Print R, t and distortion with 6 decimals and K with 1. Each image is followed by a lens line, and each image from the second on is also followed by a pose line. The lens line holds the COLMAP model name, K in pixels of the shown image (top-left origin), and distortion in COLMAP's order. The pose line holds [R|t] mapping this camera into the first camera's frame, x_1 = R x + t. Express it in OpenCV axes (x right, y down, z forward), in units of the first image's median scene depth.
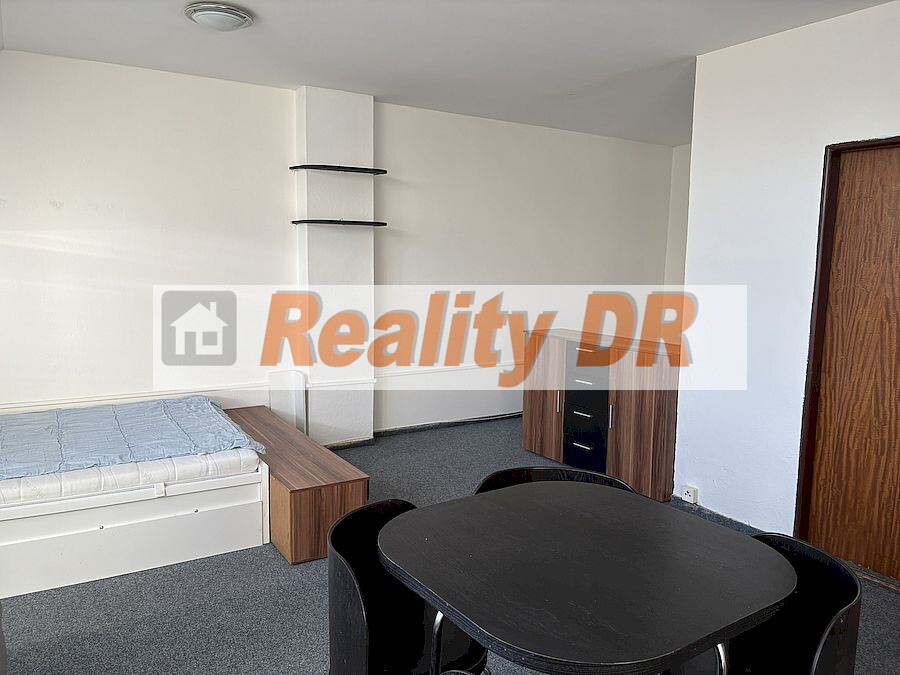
lens RADIAL K [[686.6, 0, 452.5], [0, 686.6, 337.0], [0, 0, 1]] dist [0.051756, -0.058943]
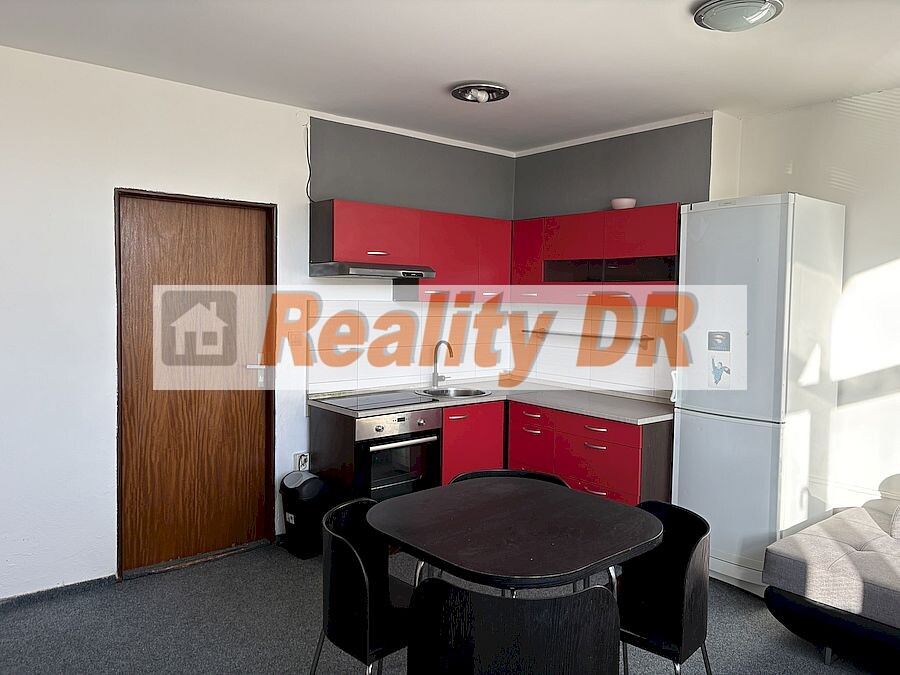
lens RADIAL K [[686.6, 0, 460.6], [0, 686.6, 326.4], [0, 0, 1]] dist [0.051756, -0.058943]
pose [[-0.143595, -0.066778, 0.987381, -0.574463], [0.096583, 0.992012, 0.081137, -0.098044], [-0.984912, 0.107015, -0.135998, 0.632106]]
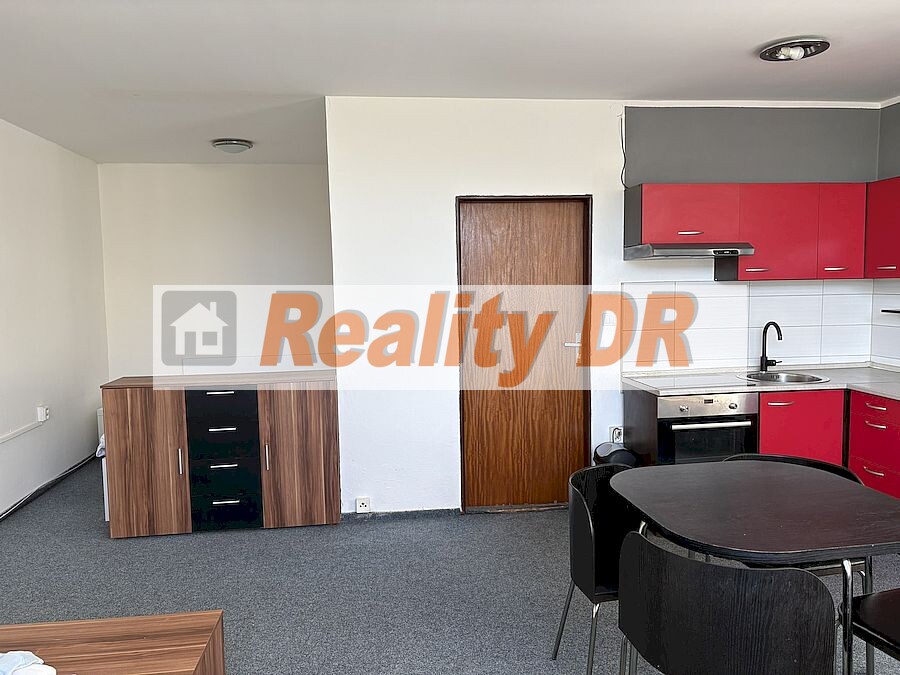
lens RADIAL K [[686.6, 0, 445.3], [0, 686.6, 330.8], [0, 0, 1]] dist [0.051756, -0.058943]
pose [[0.428881, -0.091365, 0.898729, -0.634662], [0.132222, 0.990507, 0.037598, -0.074198], [-0.893632, 0.102707, 0.436890, 0.467084]]
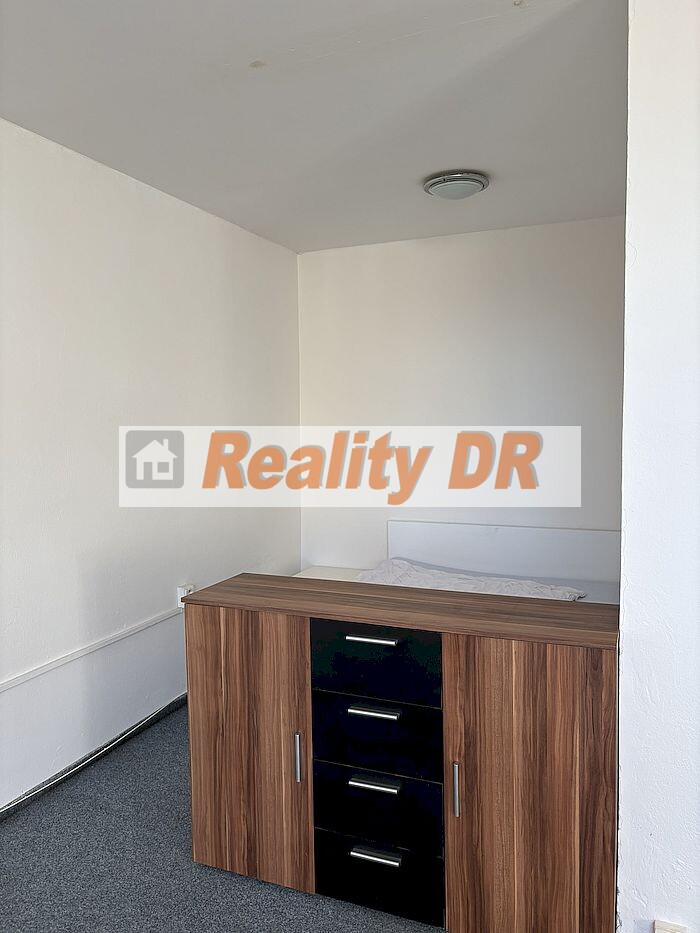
lens RADIAL K [[711.8, 0, 345.7], [0, 711.8, 469.0], [0, 0, 1]] dist [0.051756, -0.058943]
pose [[0.825361, -0.069079, 0.560363, -0.091170], [0.091151, 0.995771, -0.011503, -0.115756], [-0.557199, 0.060572, 0.828167, 0.841298]]
